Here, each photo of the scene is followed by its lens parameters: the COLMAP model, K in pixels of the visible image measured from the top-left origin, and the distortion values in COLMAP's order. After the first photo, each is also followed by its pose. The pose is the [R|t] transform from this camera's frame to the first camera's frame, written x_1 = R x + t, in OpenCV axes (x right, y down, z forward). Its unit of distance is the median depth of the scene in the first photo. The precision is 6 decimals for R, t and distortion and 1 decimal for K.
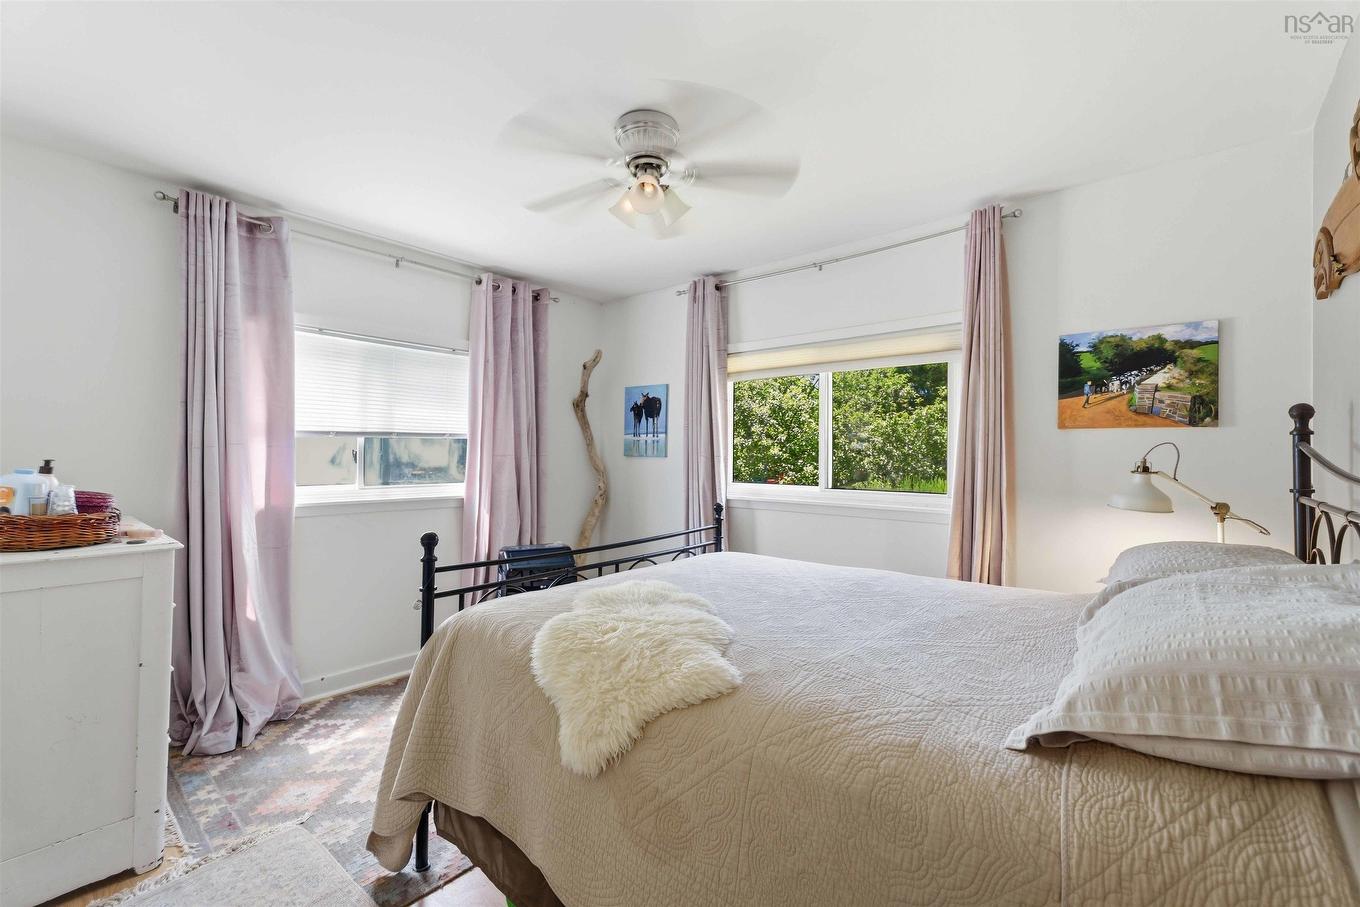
lens RADIAL K [[575.9, 0, 681.9], [0, 575.9, 444.2], [0, 0, 1]] dist [0.004851, -0.000015]
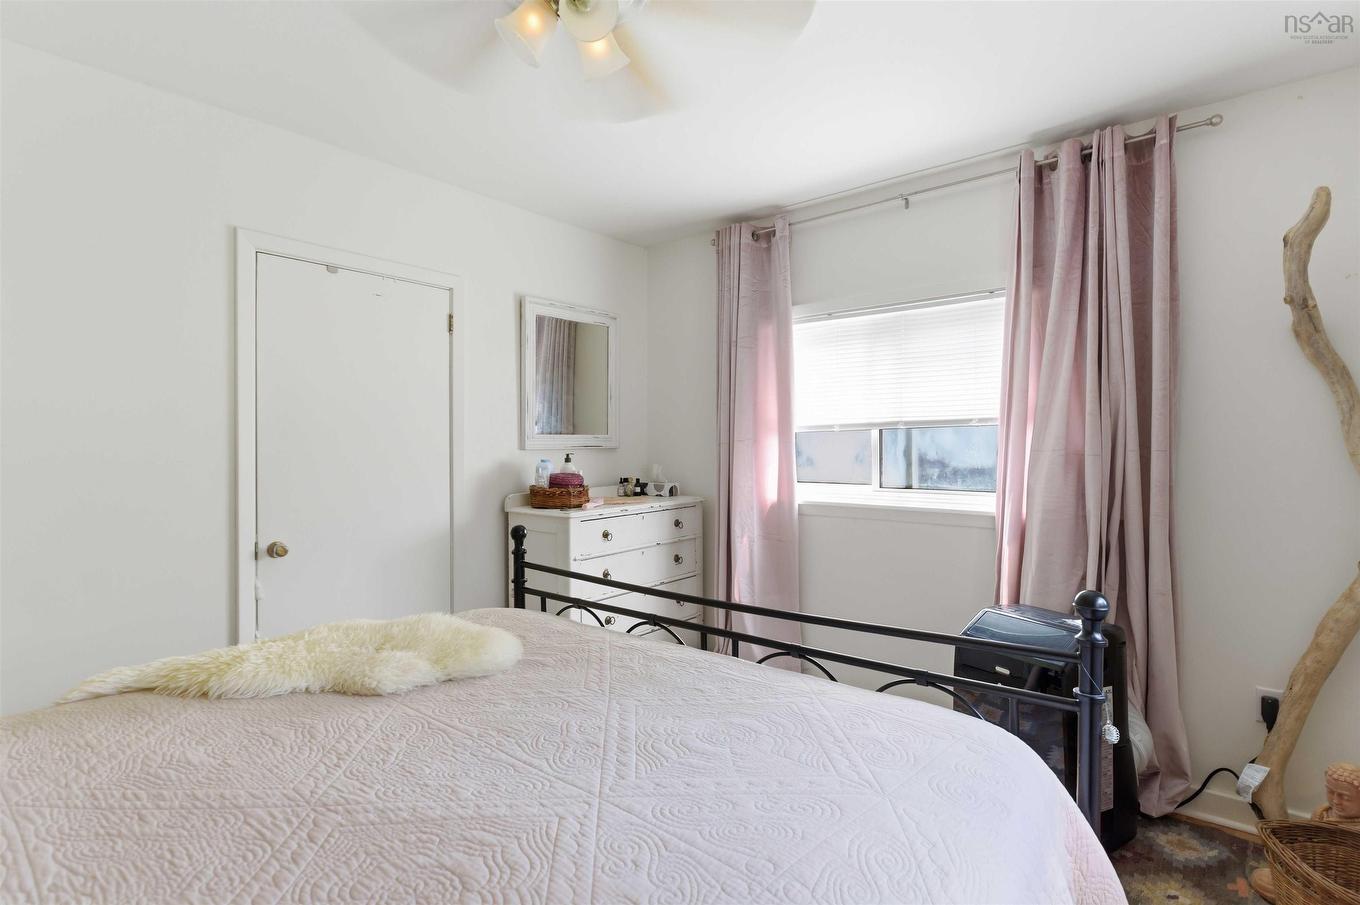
lens RADIAL K [[695.2, 0, 686.8], [0, 695.2, 443.1], [0, 0, 1]] dist [0.000821, -0.000368]
pose [[-0.007831, -0.013360, -0.999880, 0.874118], [0.024411, 0.999610, -0.013547, 0.028290], [0.999671, -0.024514, -0.007502, 1.409275]]
